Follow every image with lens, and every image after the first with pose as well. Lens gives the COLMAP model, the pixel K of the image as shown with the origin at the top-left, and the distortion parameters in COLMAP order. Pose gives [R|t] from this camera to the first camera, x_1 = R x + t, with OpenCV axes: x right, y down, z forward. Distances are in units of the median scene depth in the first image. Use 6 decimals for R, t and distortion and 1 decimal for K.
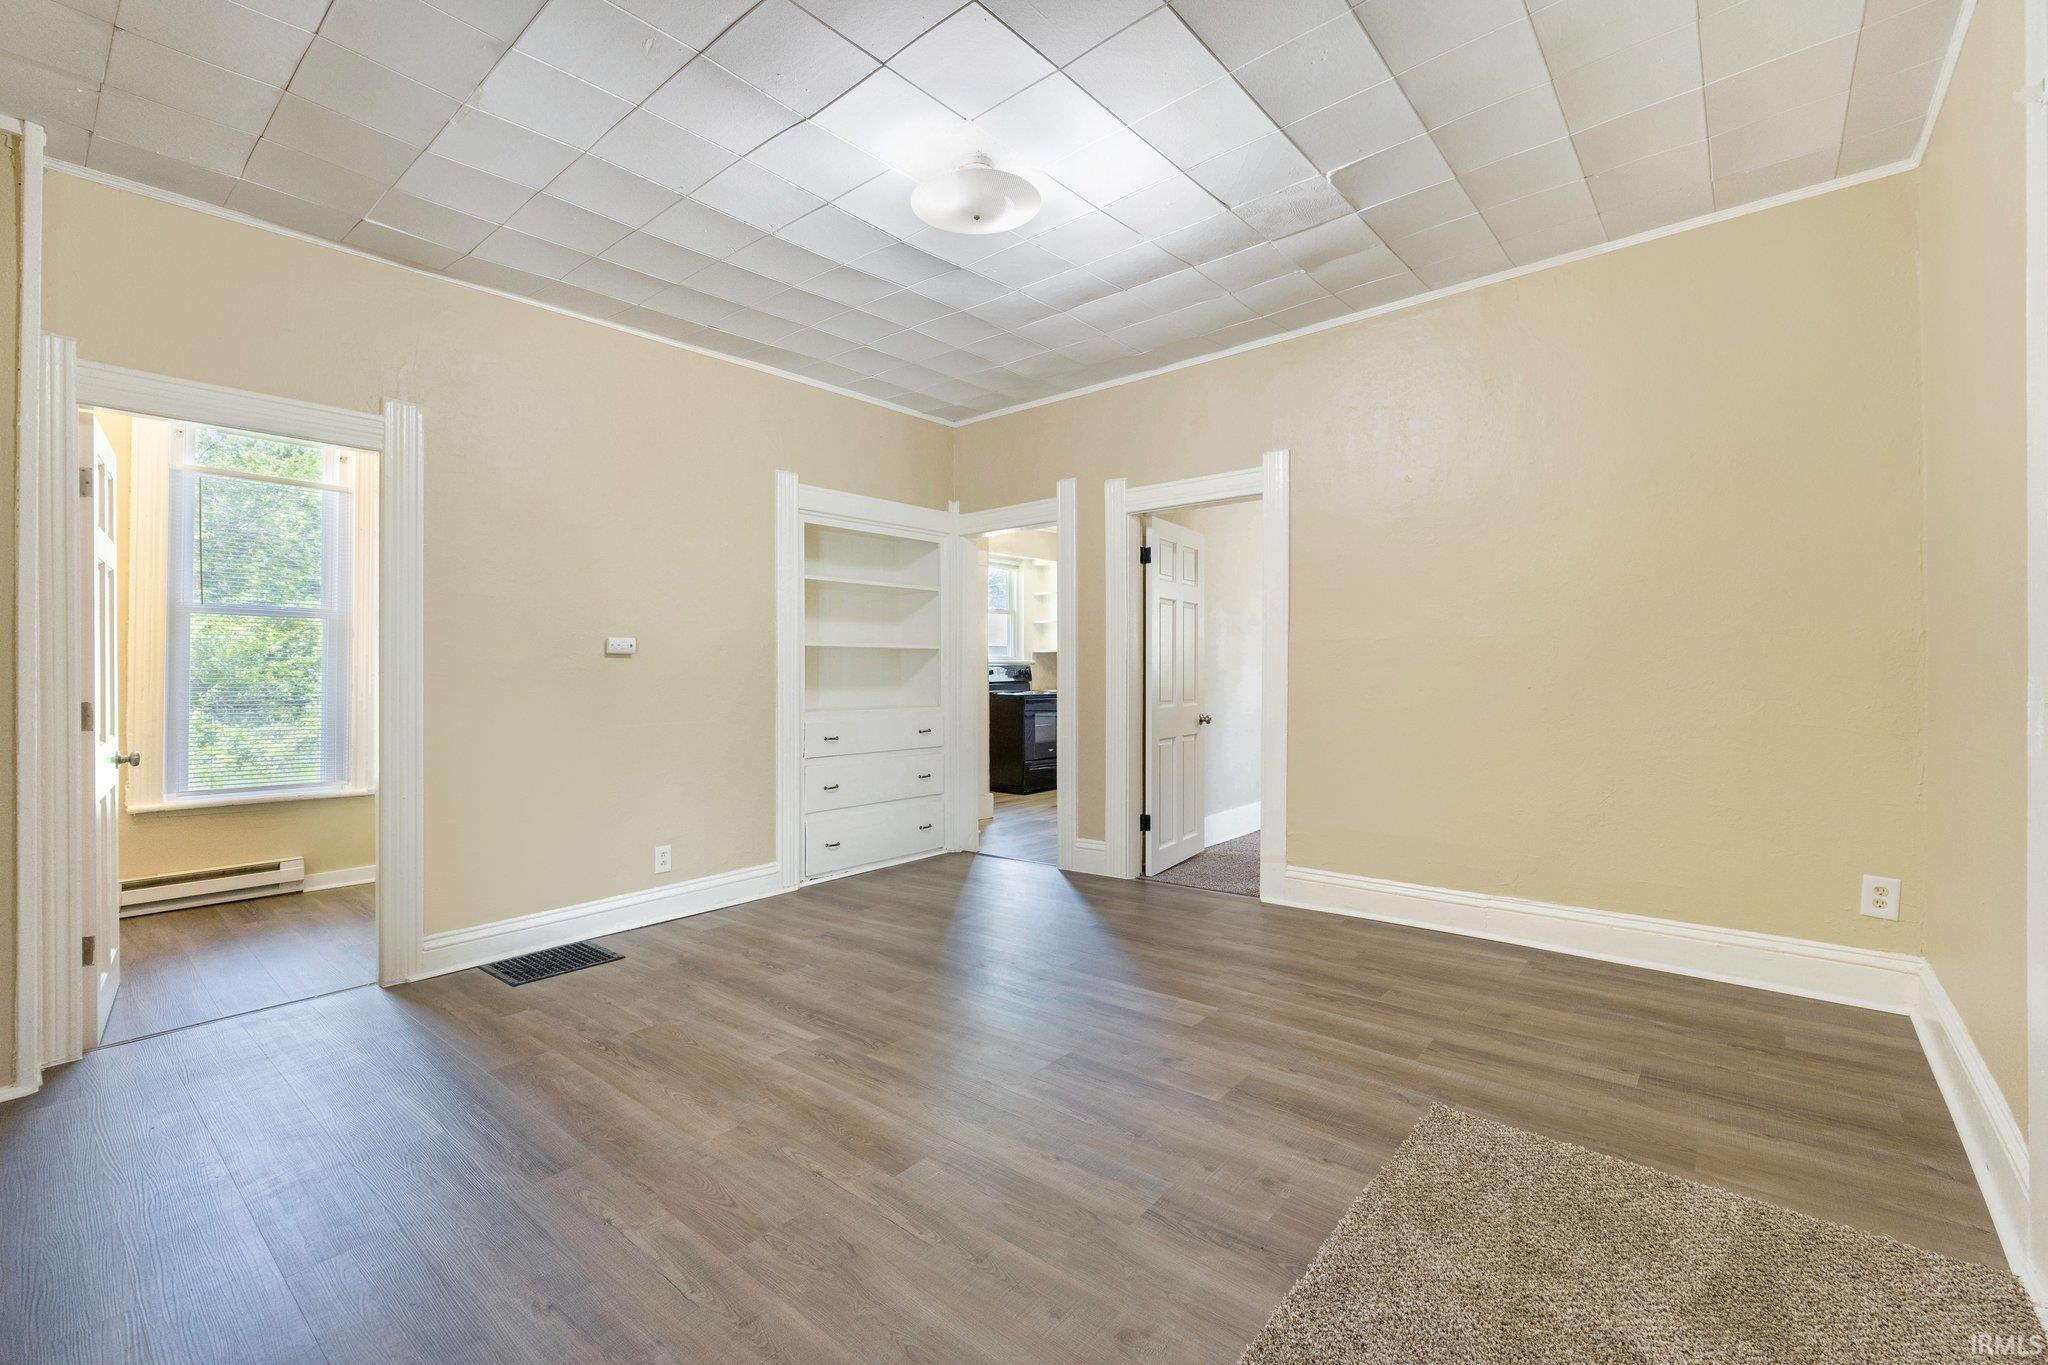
lens RADIAL K [[884.1, 0, 1019.9], [0, 884.1, 672.0], [0, 0, 1]] dist [-0.003098, -0.000485]
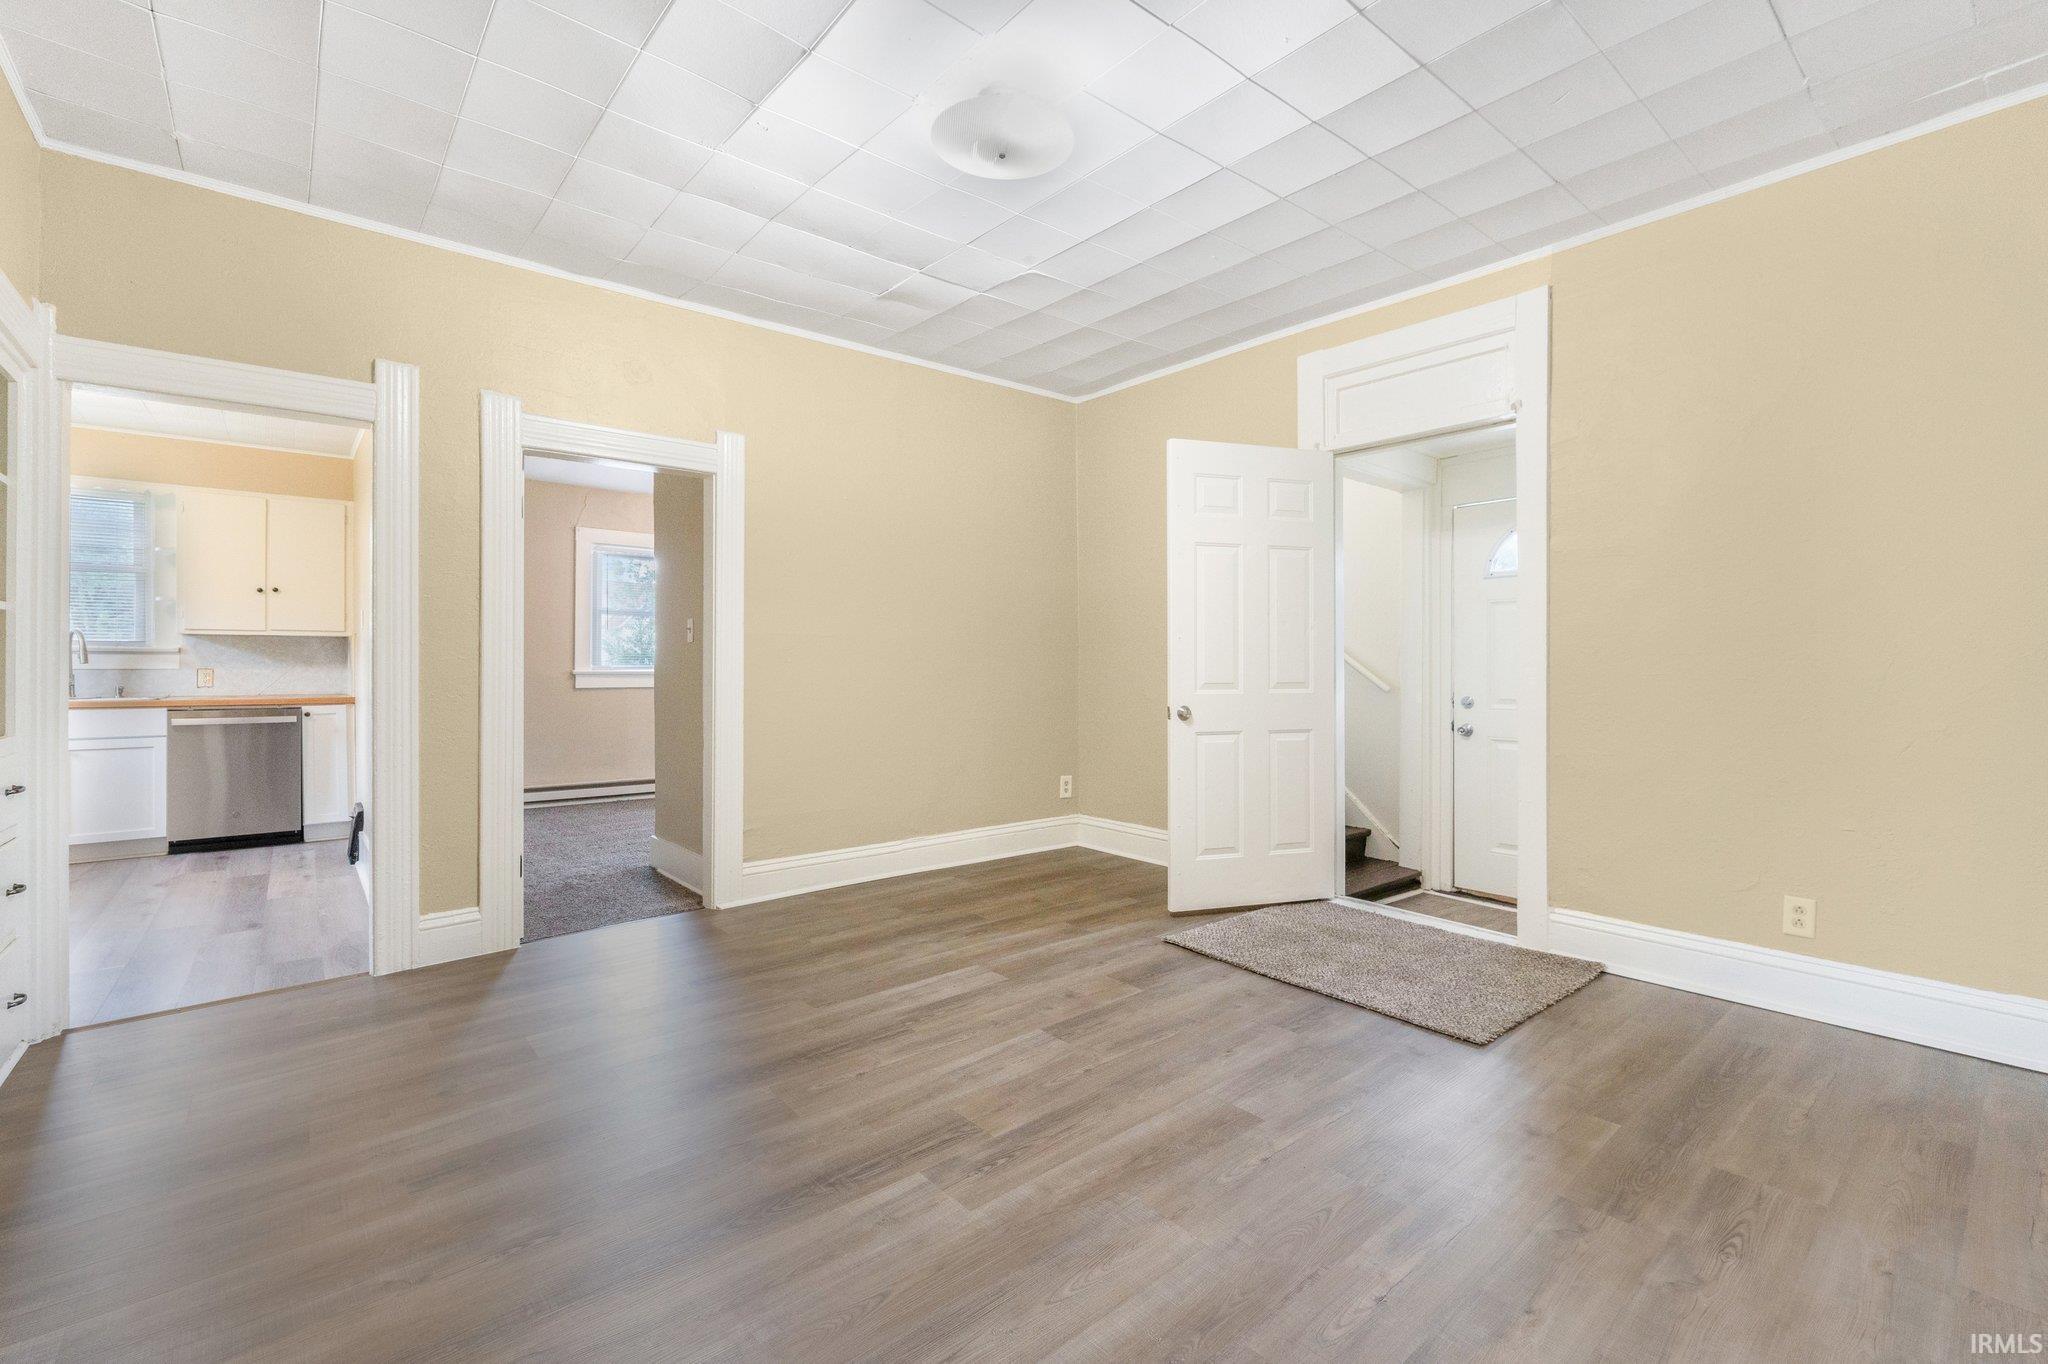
lens RADIAL K [[884.1, 0, 1021.5], [0, 884.1, 676.1], [0, 0, 1]] dist [-0.003098, -0.000485]
pose [[0.161992, -0.003766, 0.986785, -0.891143], [0.001936, 0.999992, 0.003498, 0.014181], [-0.986790, 0.001343, 0.161998, 0.790548]]
